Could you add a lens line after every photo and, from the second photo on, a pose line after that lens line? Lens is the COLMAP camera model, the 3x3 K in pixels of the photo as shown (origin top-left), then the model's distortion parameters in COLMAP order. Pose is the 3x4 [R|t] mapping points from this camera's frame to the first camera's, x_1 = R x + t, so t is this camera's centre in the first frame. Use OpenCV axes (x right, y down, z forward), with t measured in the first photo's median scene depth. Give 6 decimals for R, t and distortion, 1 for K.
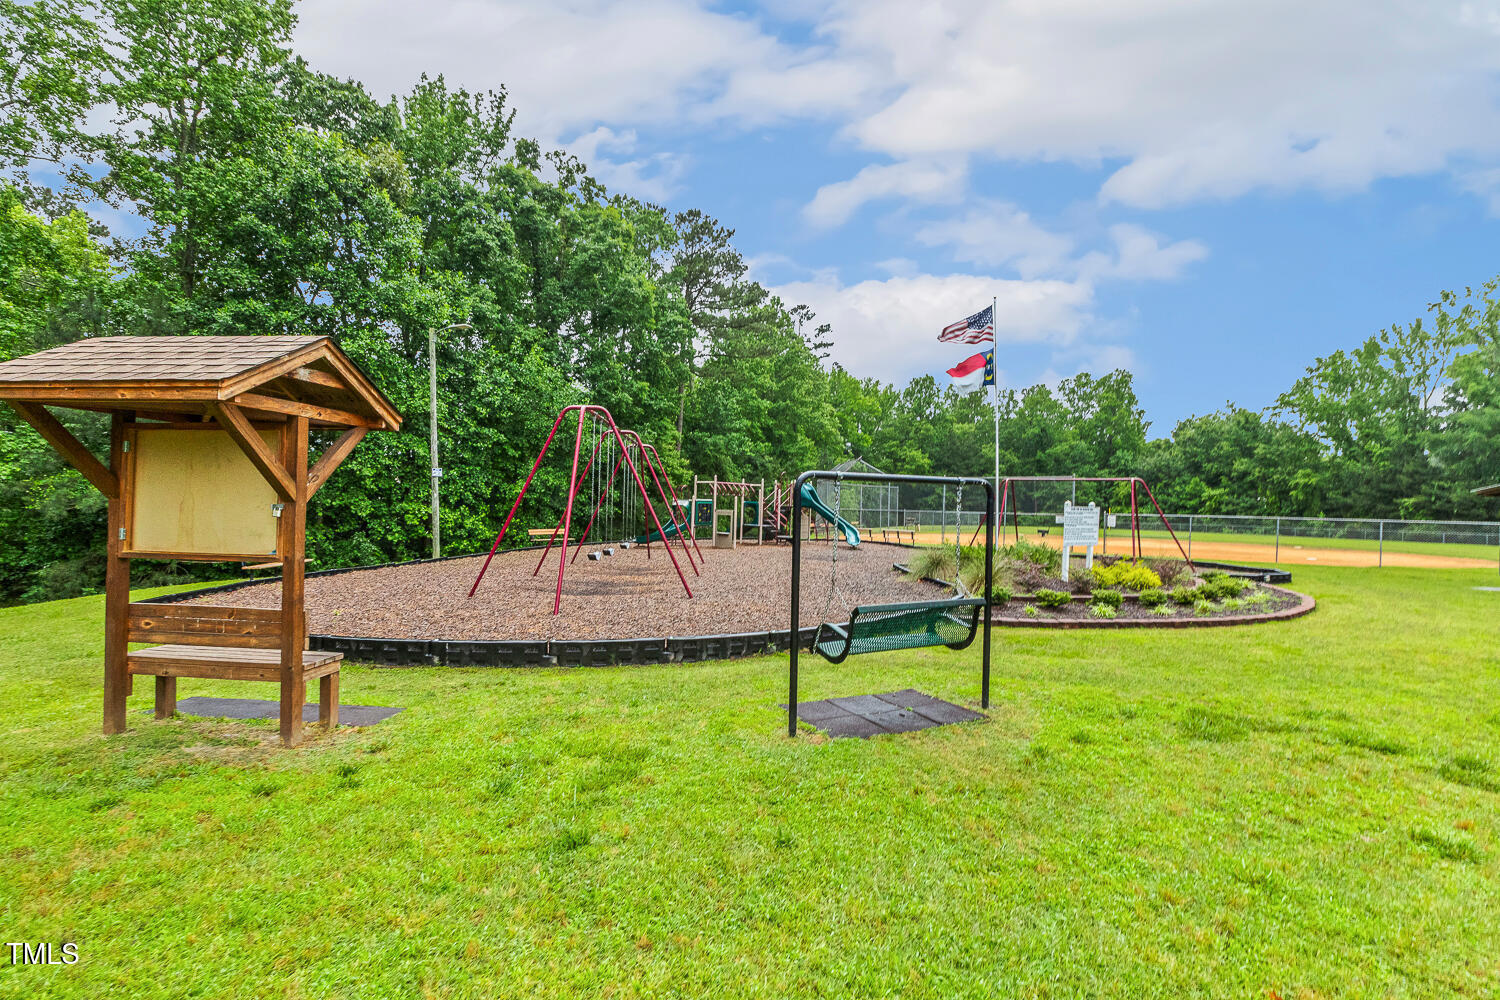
lens RADIAL K [[662.6, 0, 751.6], [0, 662.6, 498.5], [0, 0, 1]] dist [0.000317, -0.001157]
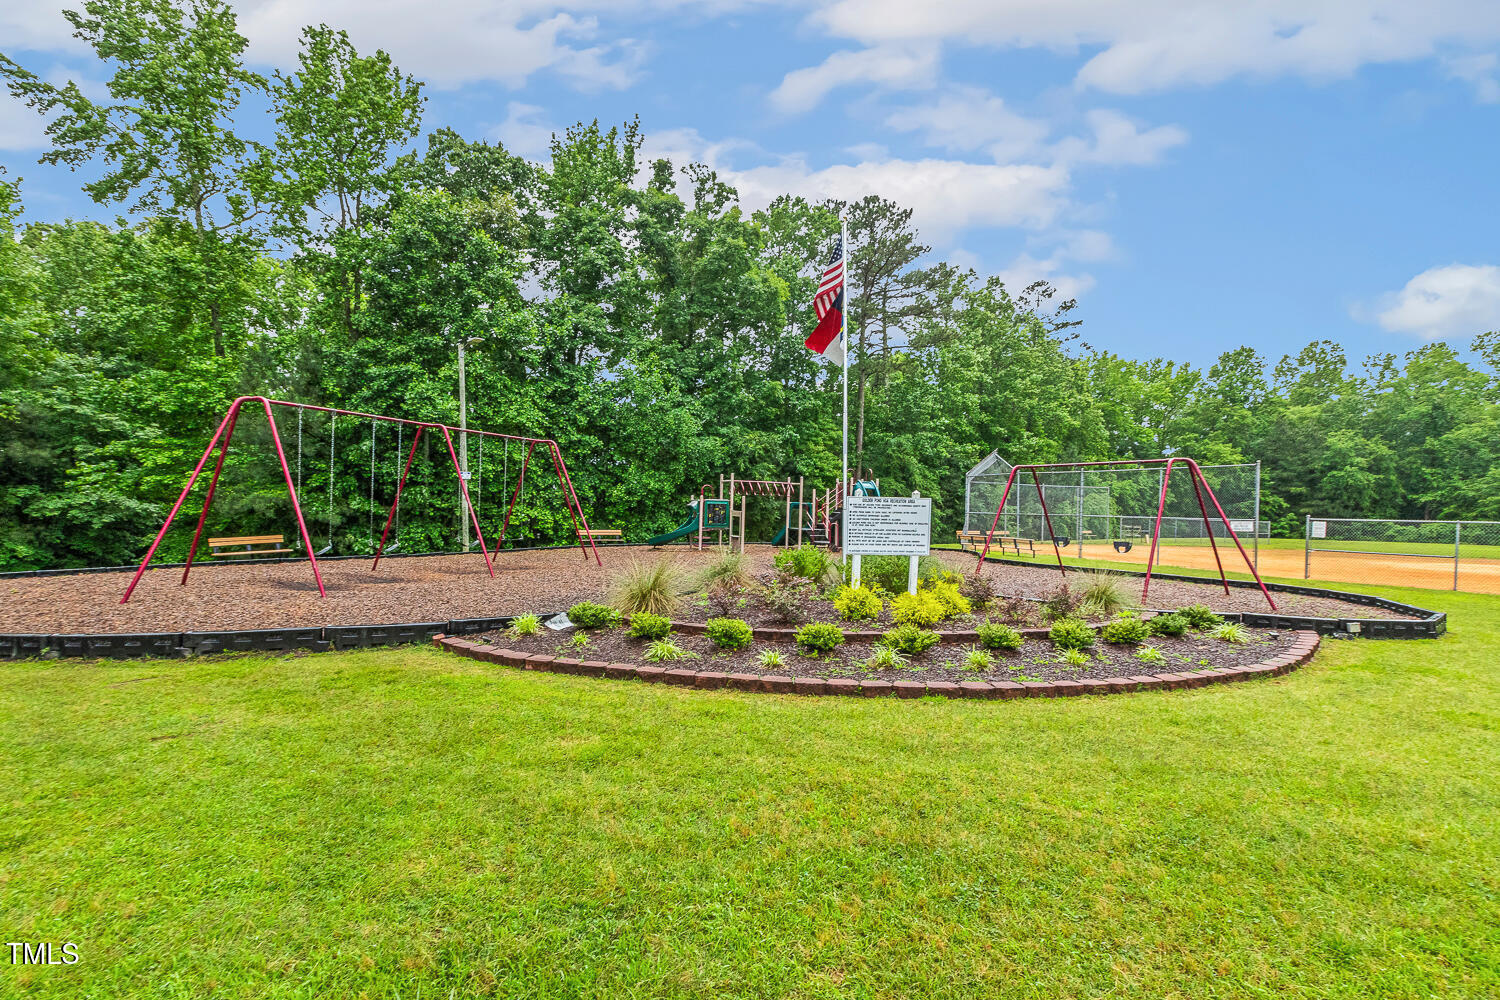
lens RADIAL K [[662.6, 0, 750.5], [0, 662.6, 500.0], [0, 0, 1]] dist [0.000317, -0.001157]
pose [[0.903081, -0.007091, -0.429412, 0.128575], [0.002490, 0.999933, -0.011276, 0.004525], [0.429463, 0.009114, 0.903038, 0.066512]]
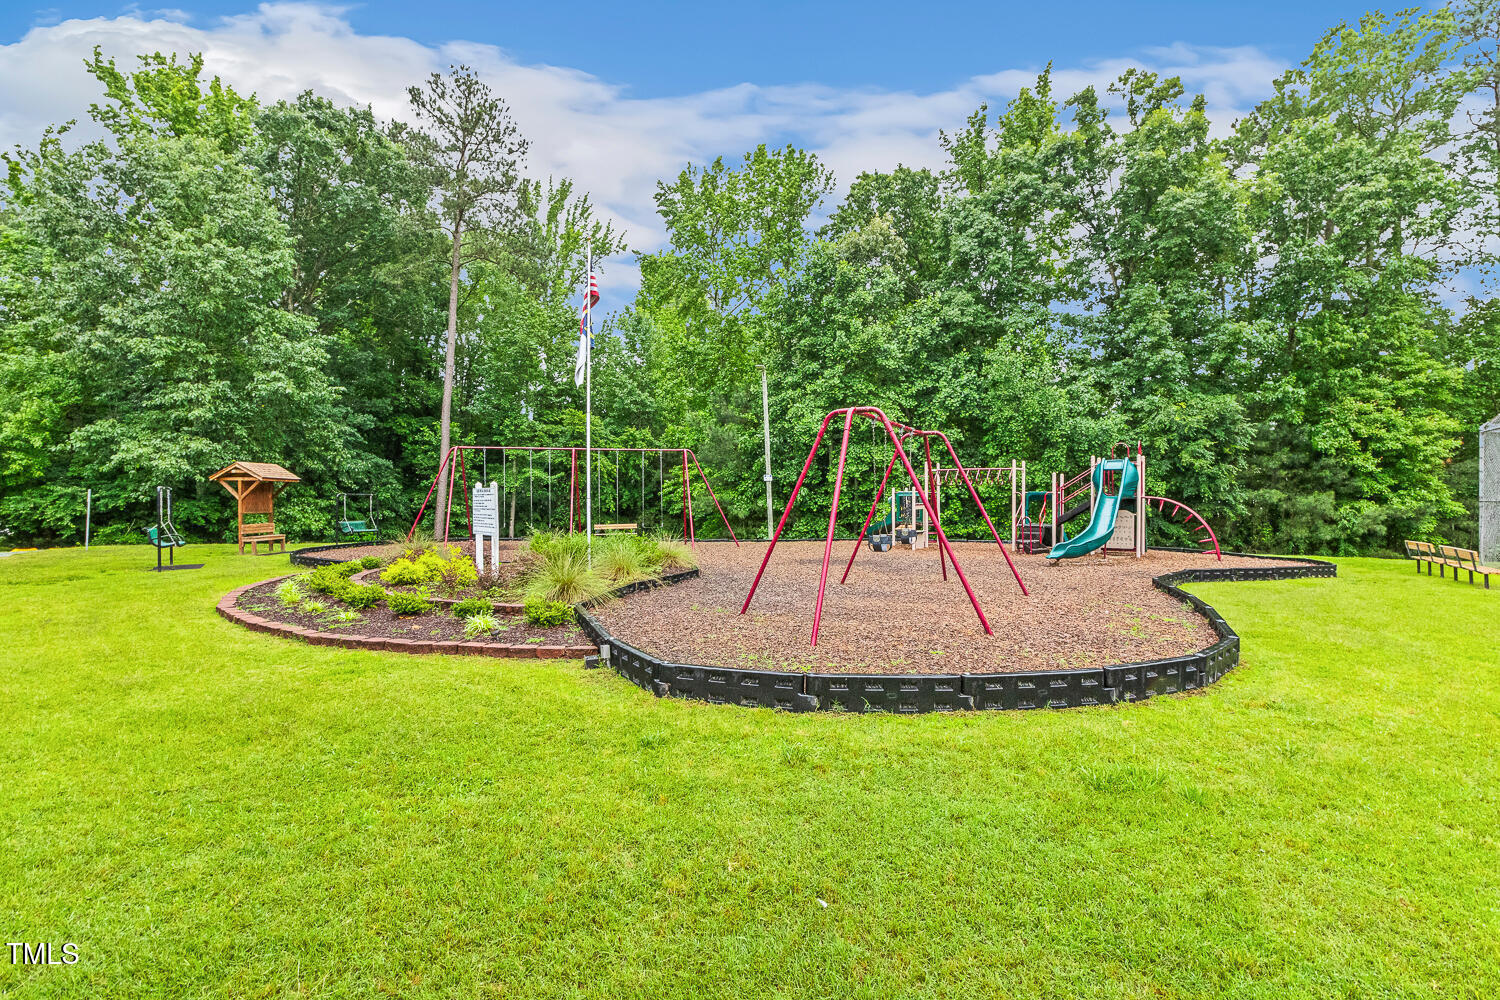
lens RADIAL K [[662.6, 0, 794.8], [0, 662.6, 489.5], [0, 0, 1]] dist [0.000317, -0.001157]
pose [[0.140706, -0.033031, -0.989500, 0.271670], [0.009497, 0.999442, -0.032012, 0.009064], [0.990006, -0.004893, 0.140941, 0.244319]]
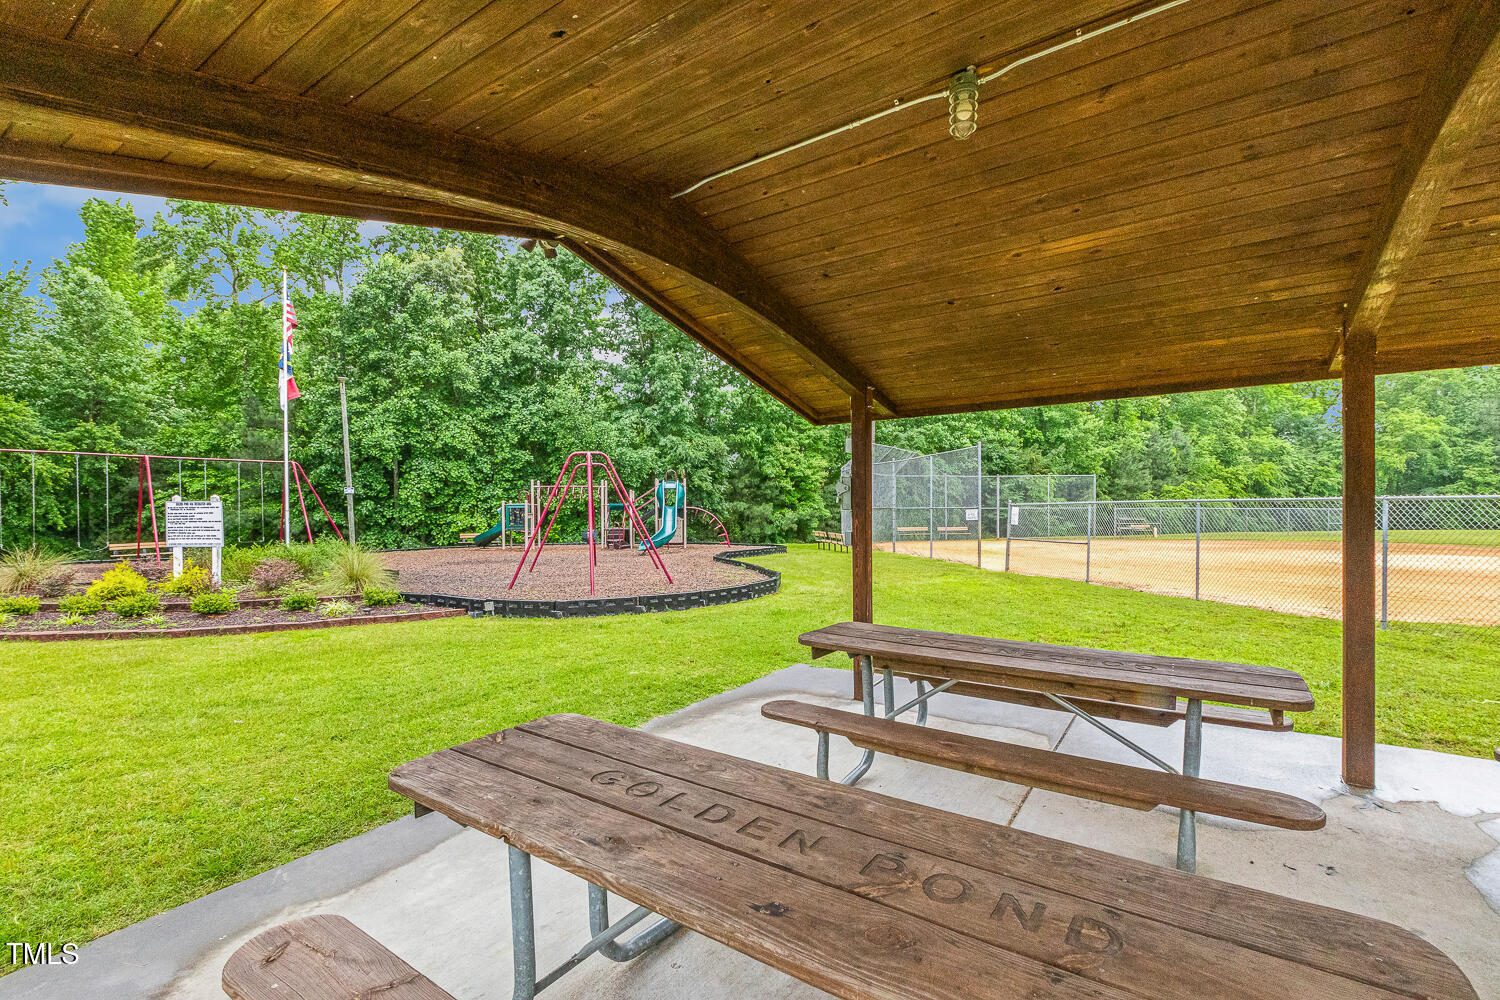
lens RADIAL K [[662.6, 0, 760.7], [0, 662.6, 512.6], [0, 0, 1]] dist [0.000317, -0.001157]
pose [[0.750122, -0.021045, -0.660965, 0.316801], [0.027336, 0.999626, -0.000804, 0.009365], [0.660734, -0.017465, 0.750417, 0.163446]]
